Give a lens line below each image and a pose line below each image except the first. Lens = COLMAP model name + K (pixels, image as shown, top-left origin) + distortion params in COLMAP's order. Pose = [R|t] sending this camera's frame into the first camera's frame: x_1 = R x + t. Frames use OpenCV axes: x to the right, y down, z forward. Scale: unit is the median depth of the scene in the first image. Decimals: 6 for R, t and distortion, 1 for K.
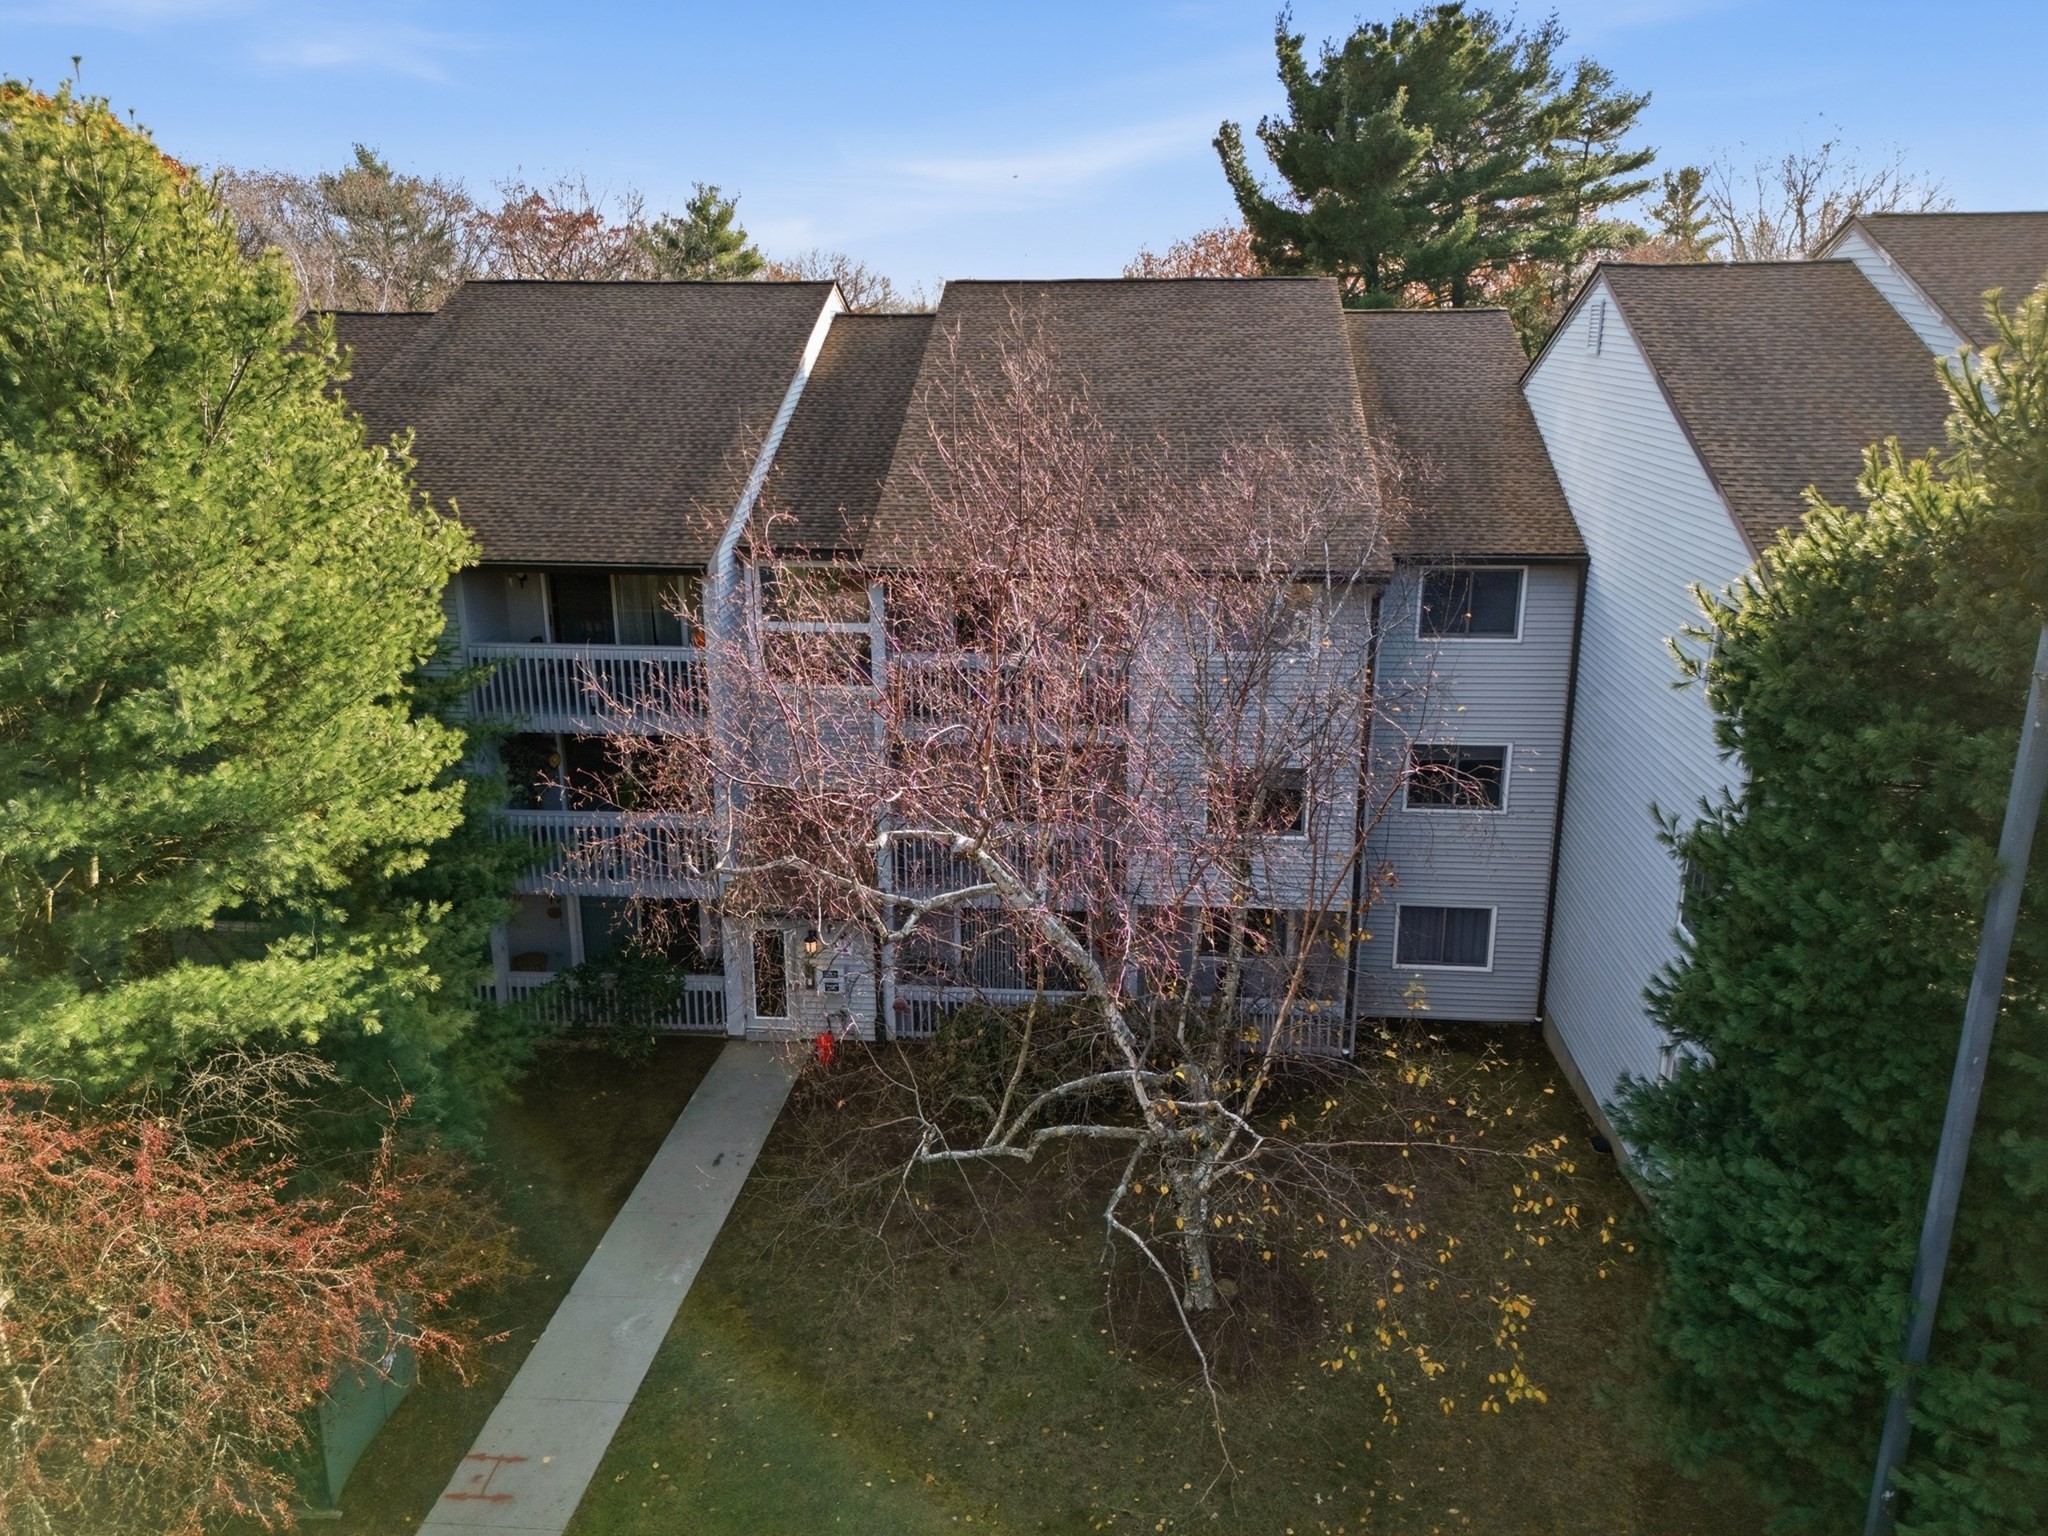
lens RADIAL K [[1520.5, 0, 1024.0], [0, 1520.5, 768.0], [0, 0, 1]] dist [0.032895, -0.009431]
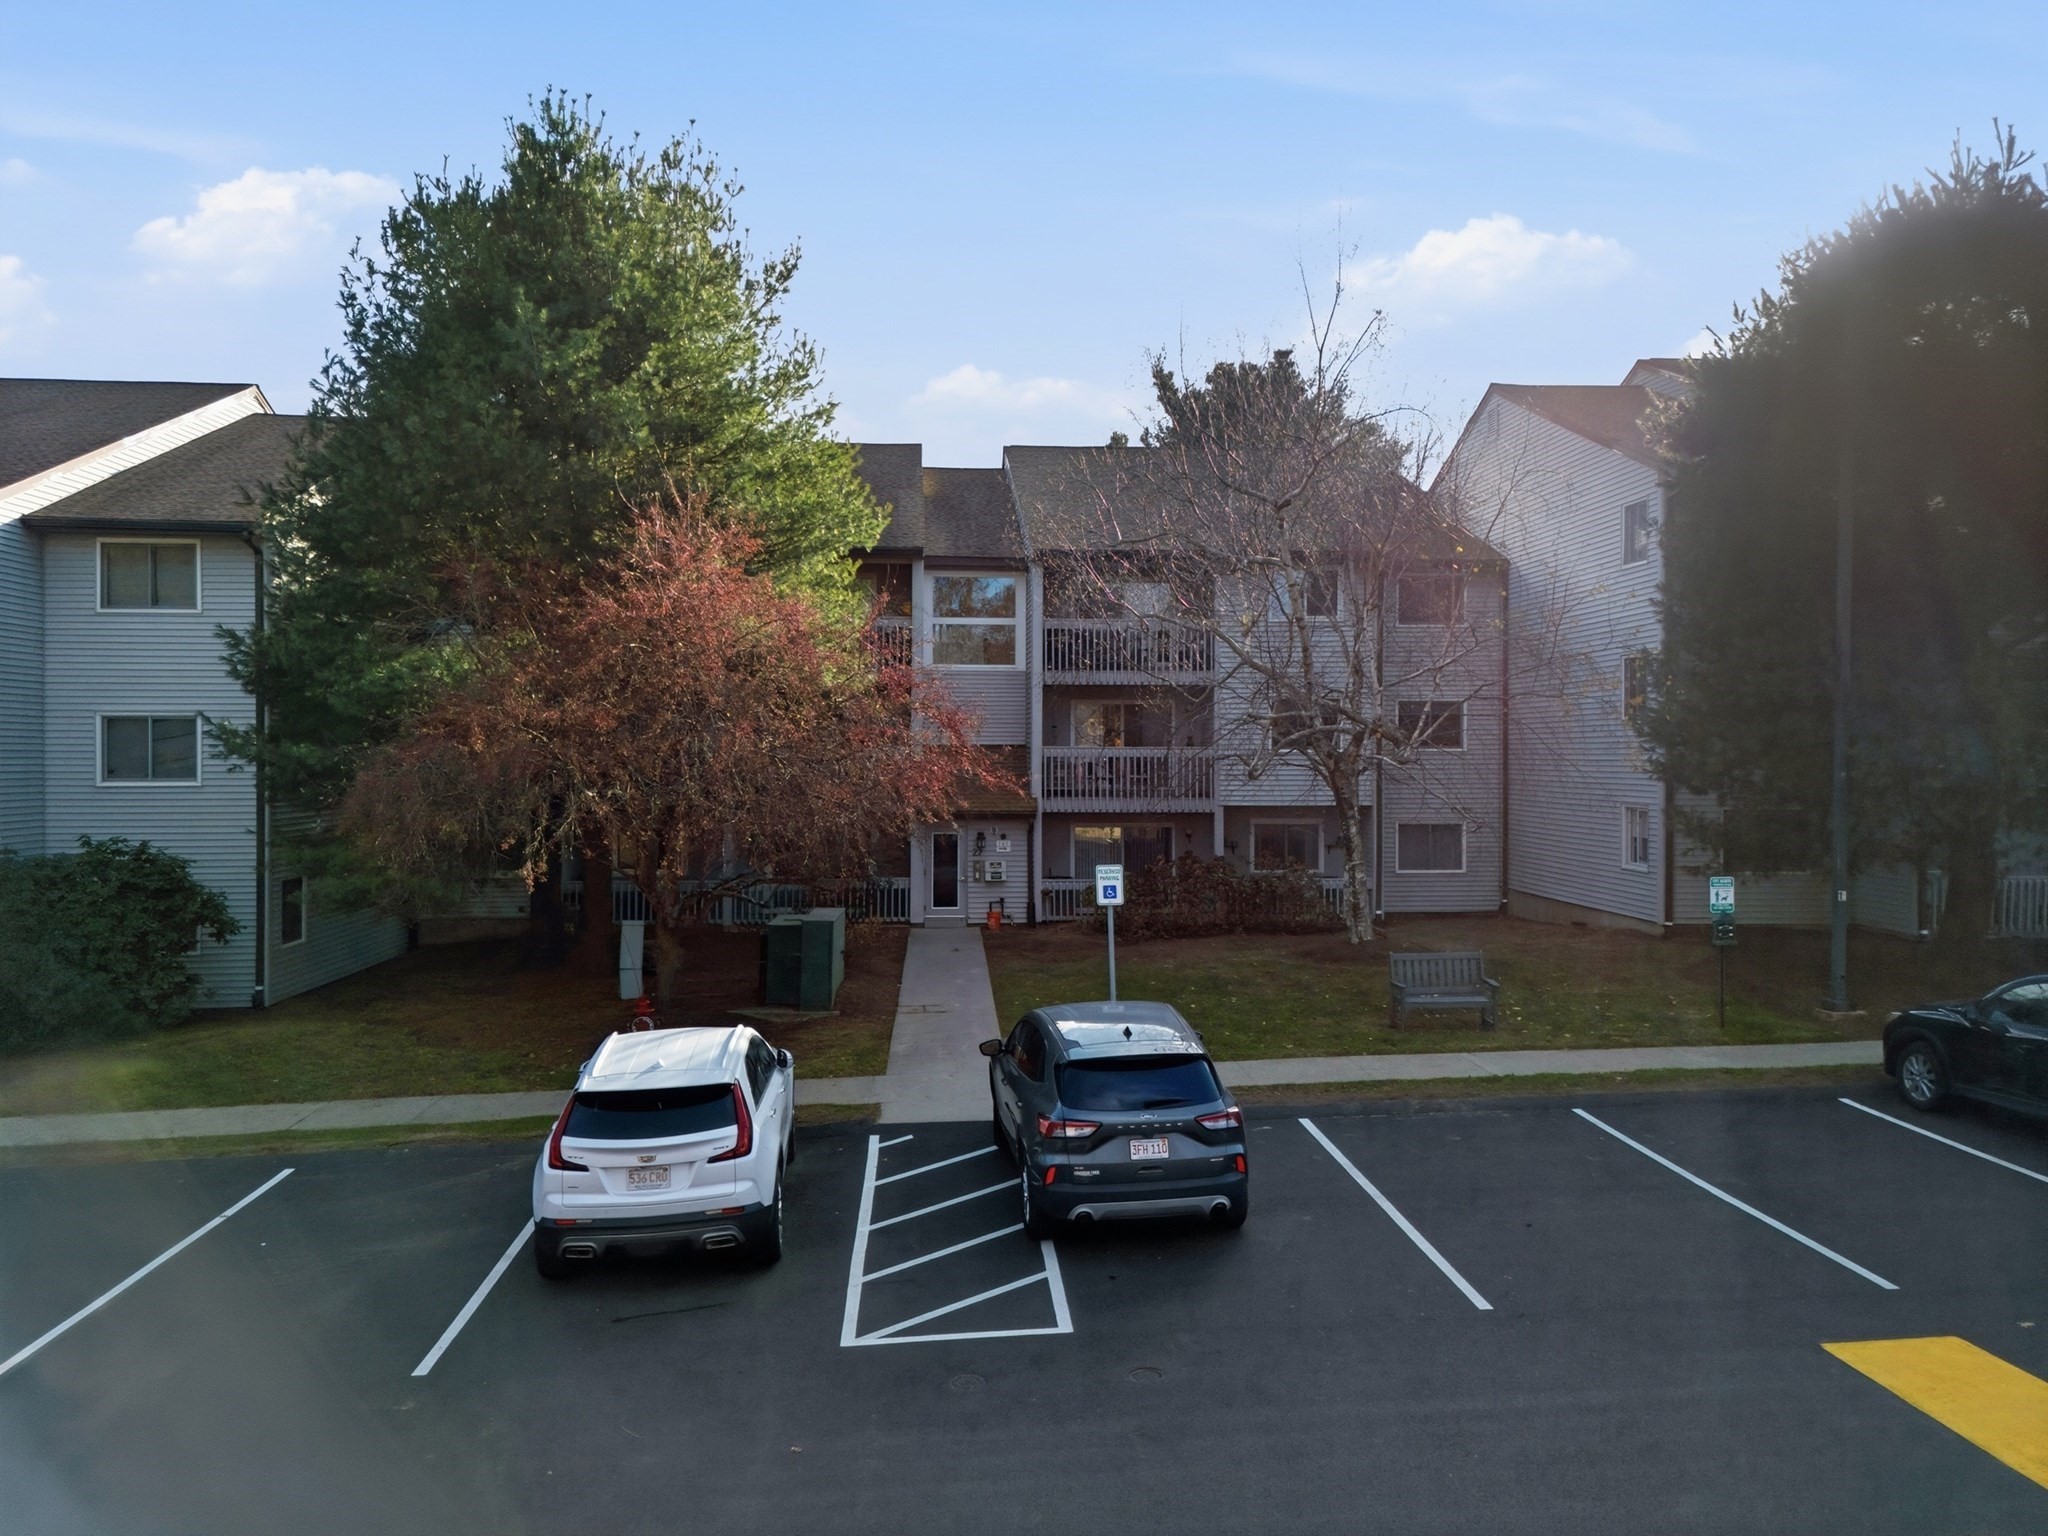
lens RADIAL K [[1520.5, 0, 1024.0], [0, 1520.5, 768.0], [0, 0, 1]] dist [0.032895, -0.009431]
pose [[0.986381, 0.002276, 0.164458, -0.293364], [0.044221, 0.959416, -0.278505, 0.386647], [-0.158418, 0.281985, 0.946250, -0.242783]]
